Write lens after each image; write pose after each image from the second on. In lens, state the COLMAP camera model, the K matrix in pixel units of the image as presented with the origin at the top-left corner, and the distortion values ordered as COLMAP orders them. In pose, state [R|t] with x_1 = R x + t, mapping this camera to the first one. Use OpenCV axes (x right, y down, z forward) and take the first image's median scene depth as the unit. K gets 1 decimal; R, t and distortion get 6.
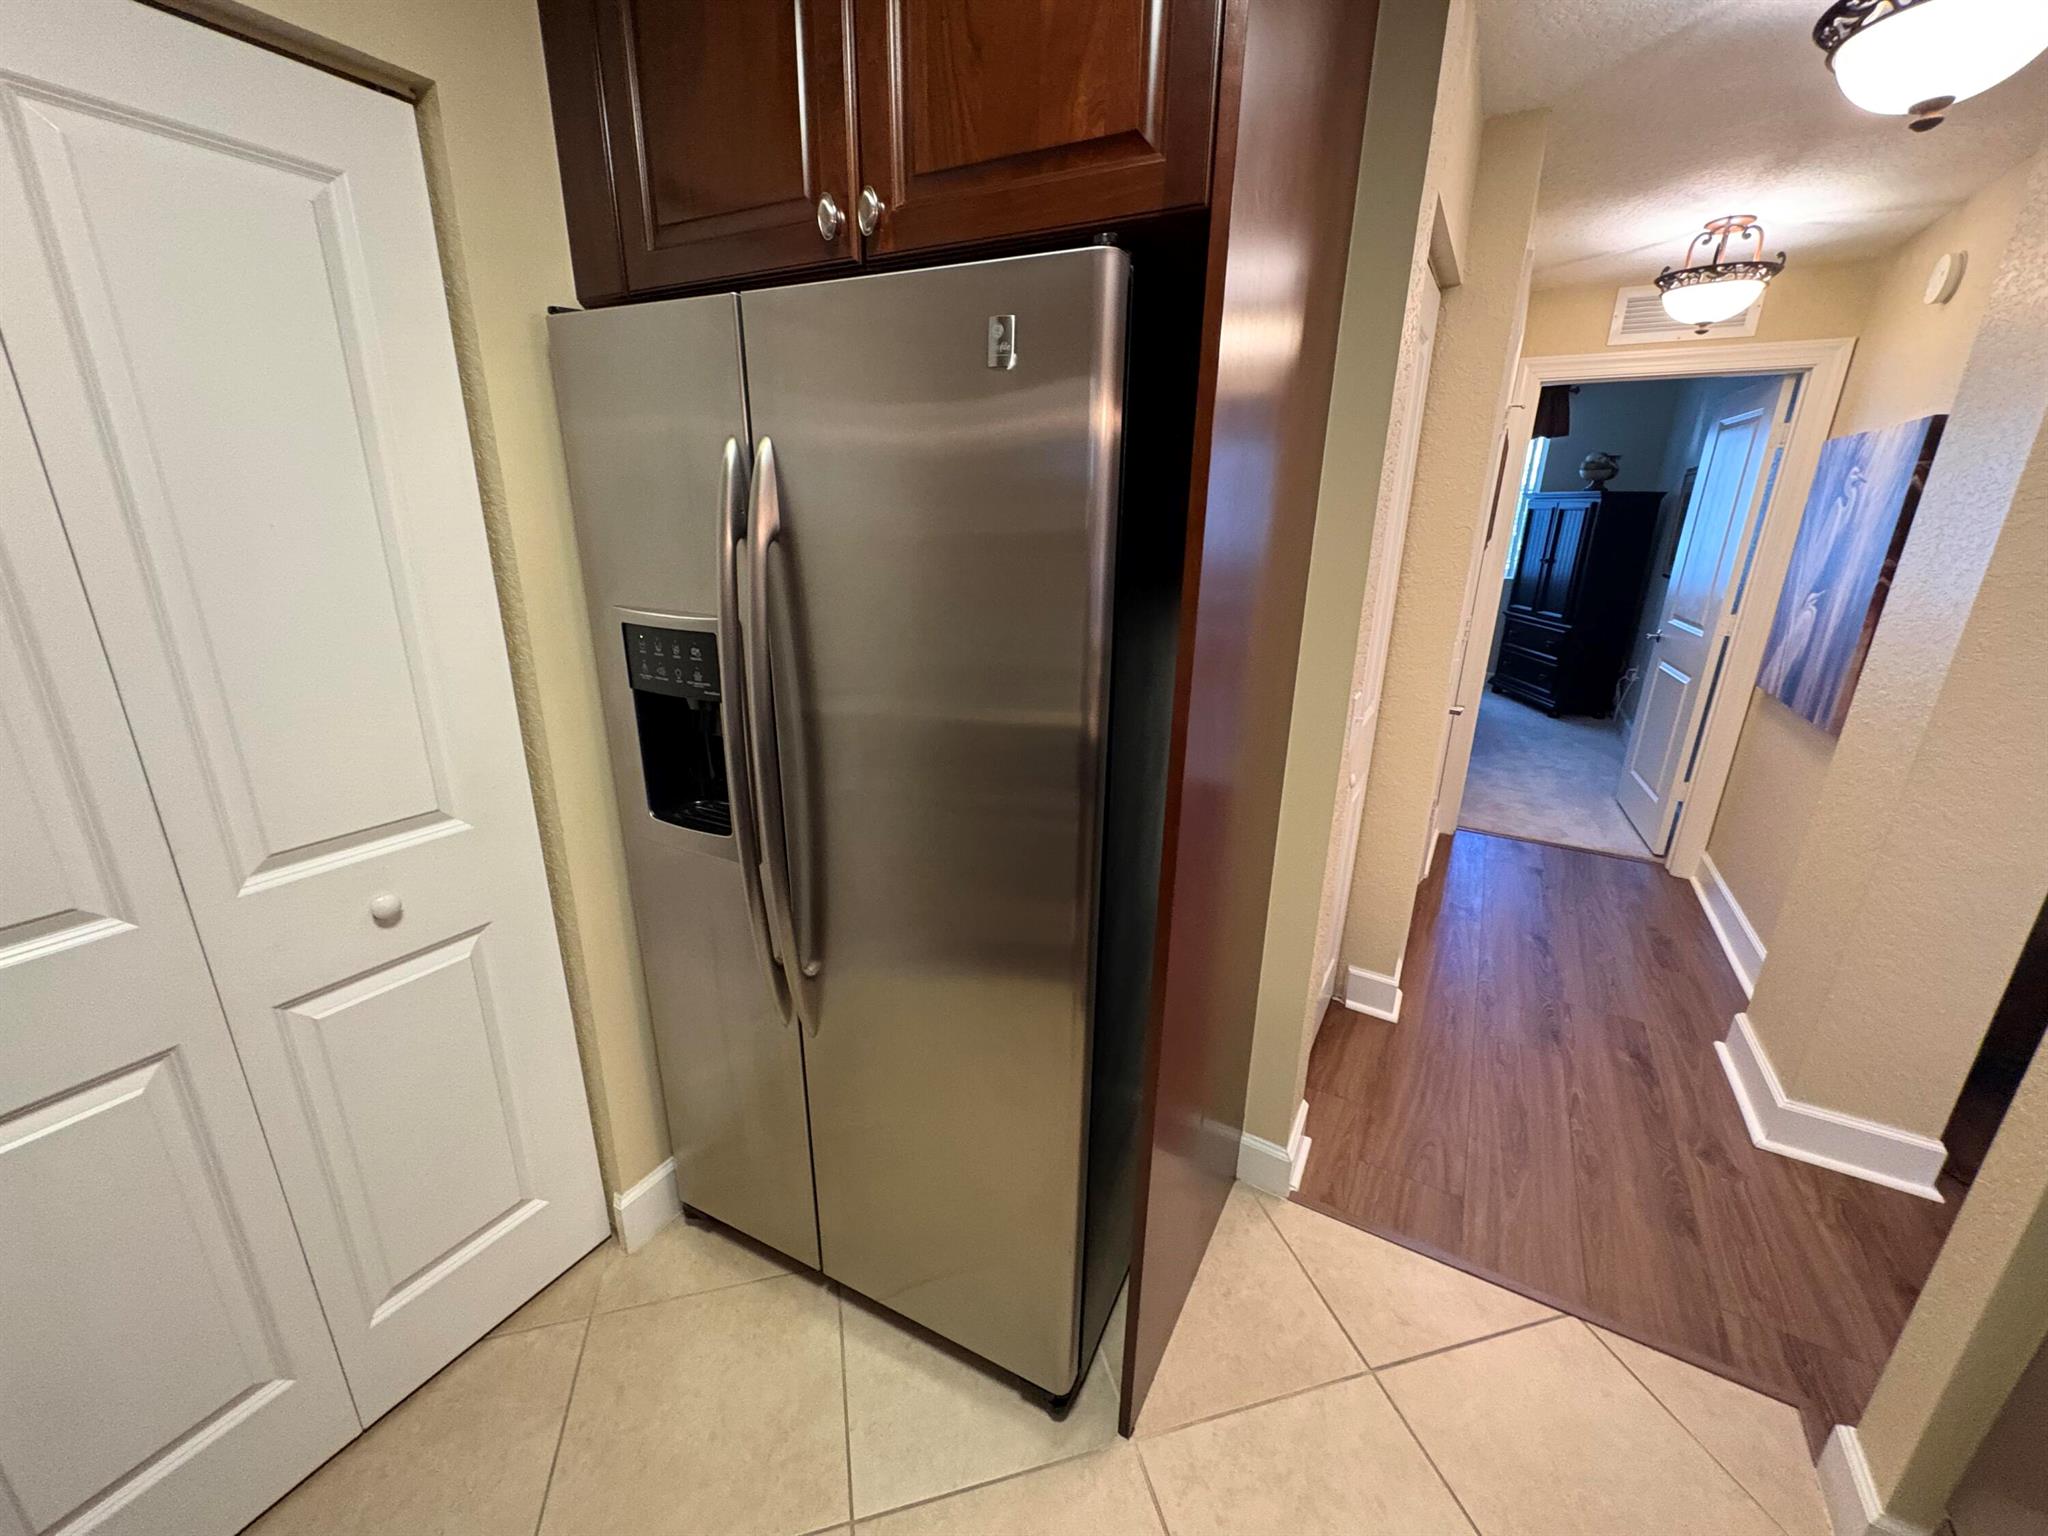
lens RADIAL K [[813.9, 0, 1023.1], [0, 813.9, 769.0], [0, 0, 1]] dist [0.002269, 0.000331]
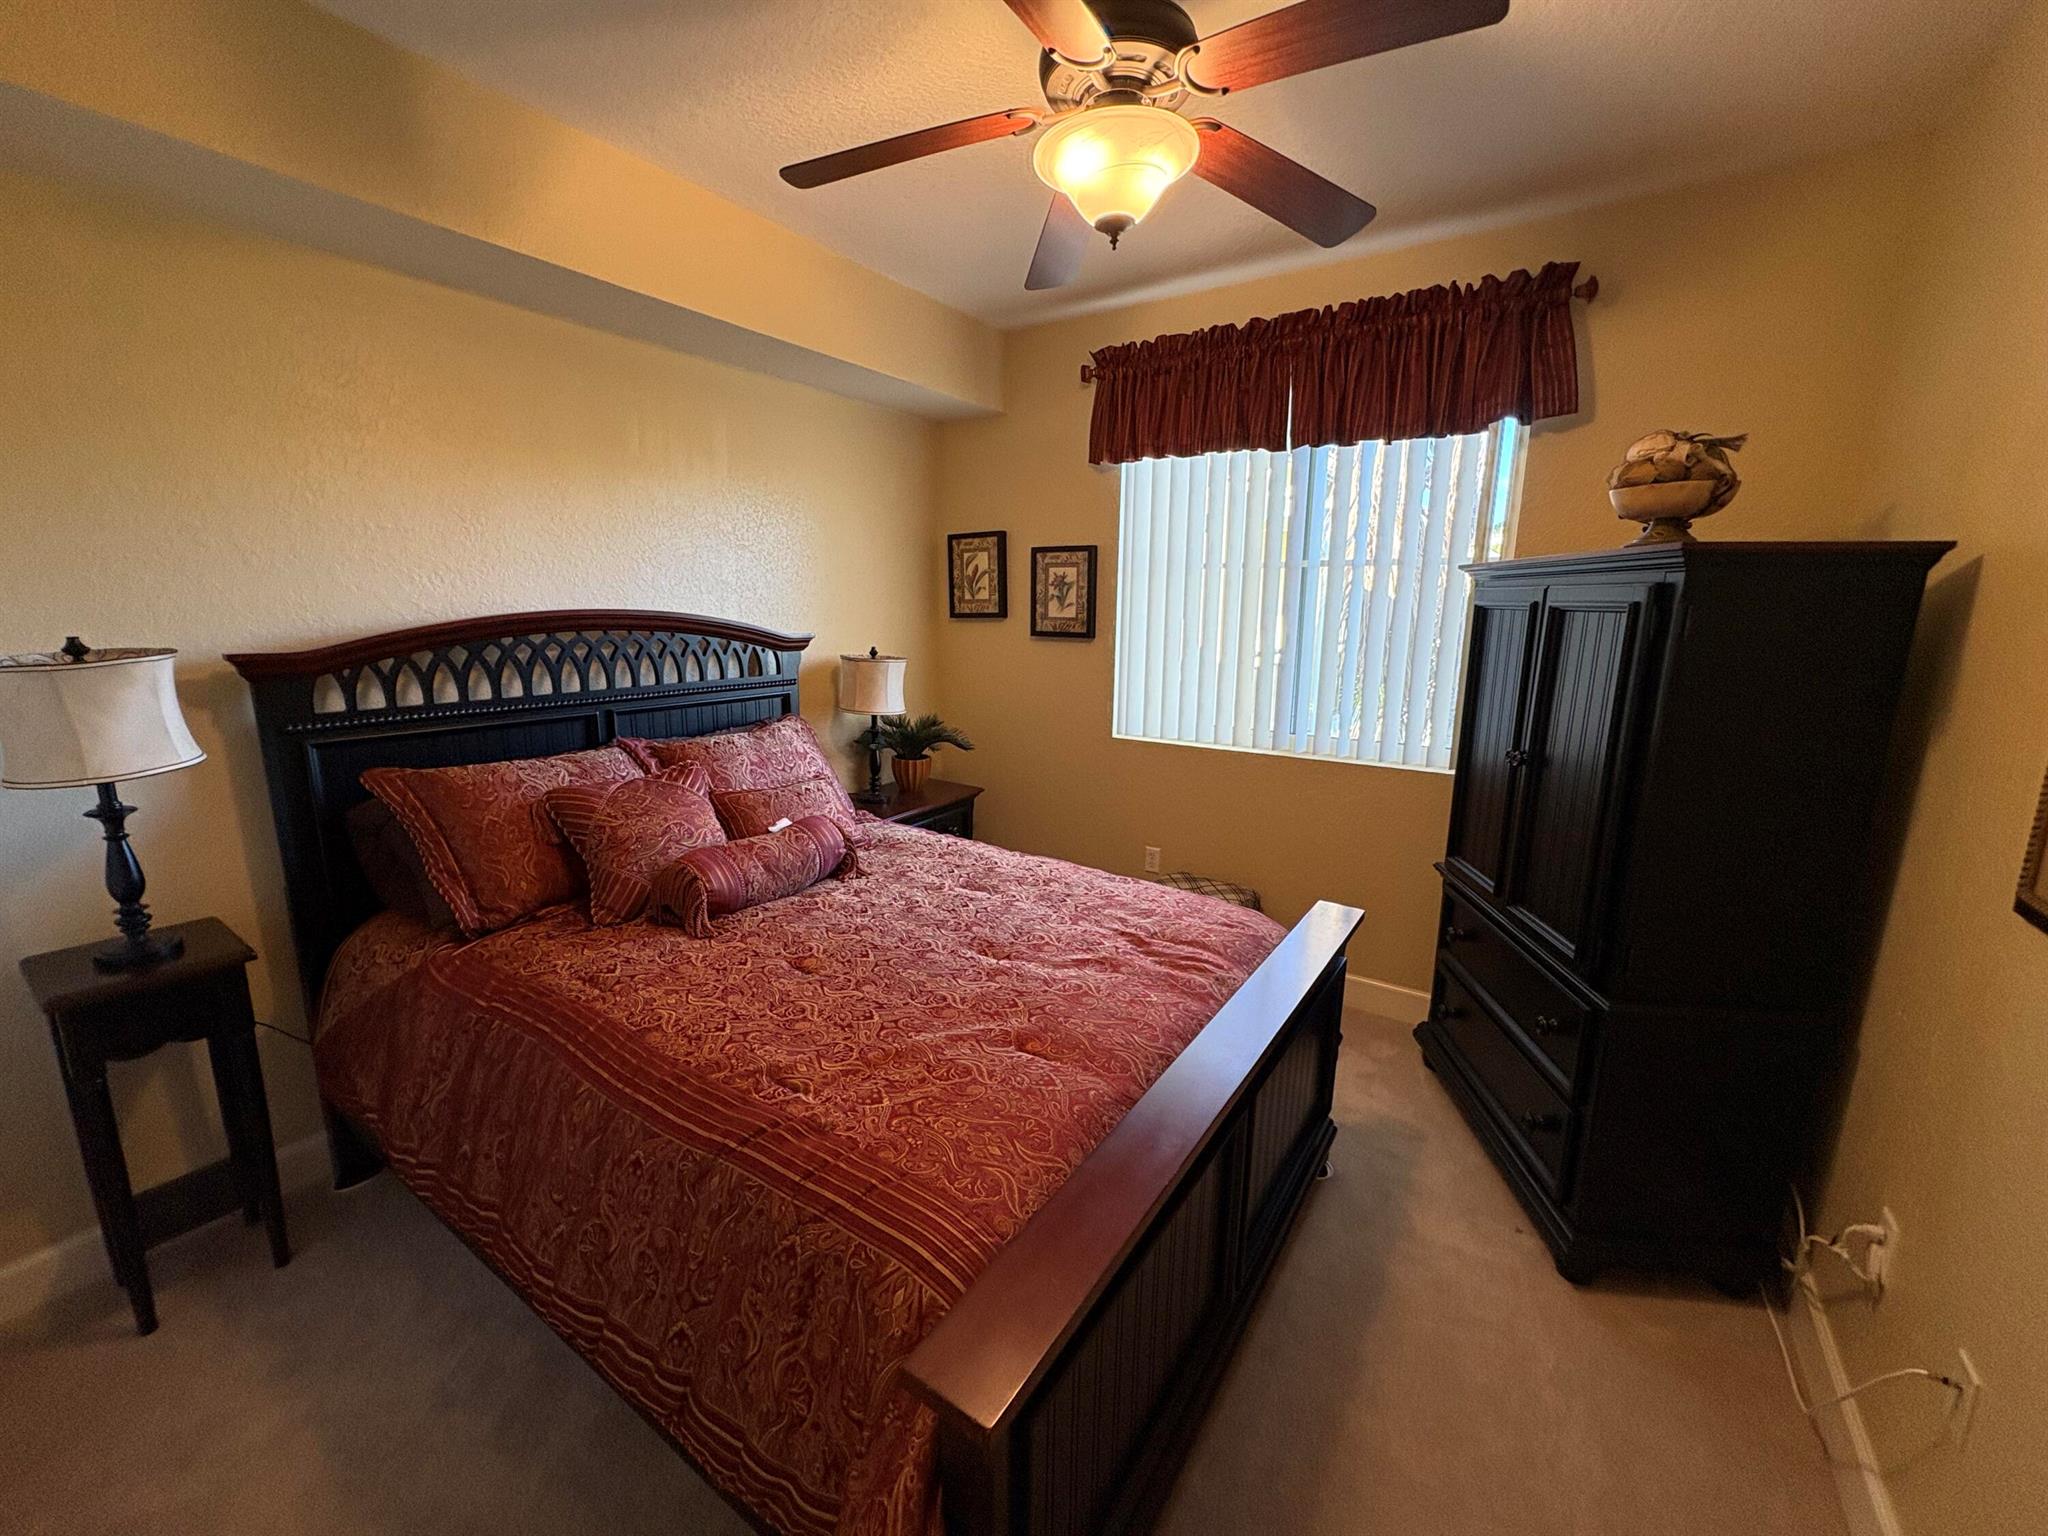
lens RADIAL K [[813.9, 0, 1023.1], [0, 813.9, 769.0], [0, 0, 1]] dist [0.002269, 0.000331]
pose [[0.997343, 0.006273, -0.072584, 0.793218], [-0.014317, 0.993735, -0.110844, -0.362239], [0.071434, 0.111589, 0.991184, 1.125591]]
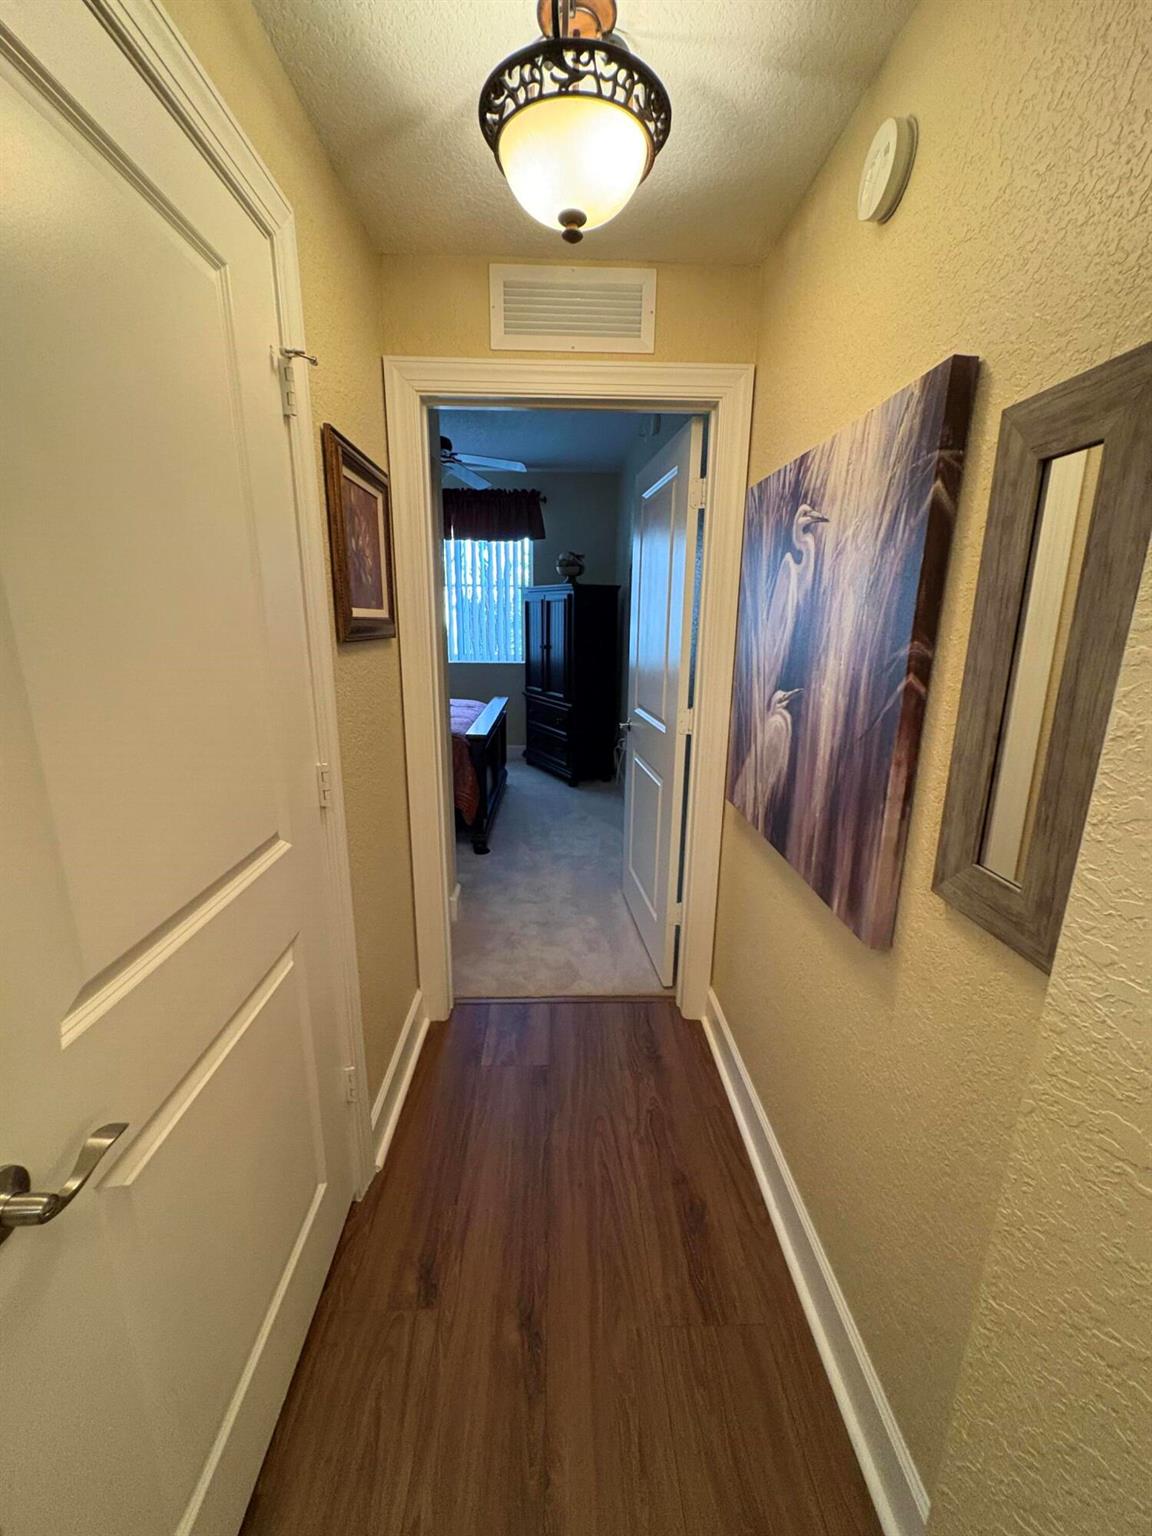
lens RADIAL K [[610.5, 0, 570.4], [0, 610.5, 770.4], [0, 0, 1]] dist [0.002269, 0.000331]
pose [[0.857050, -0.134793, 0.497288, 0.405432], [0.162428, 0.986641, -0.012500, -0.126515], [-0.488960, 0.091487, 0.867496, 0.475503]]
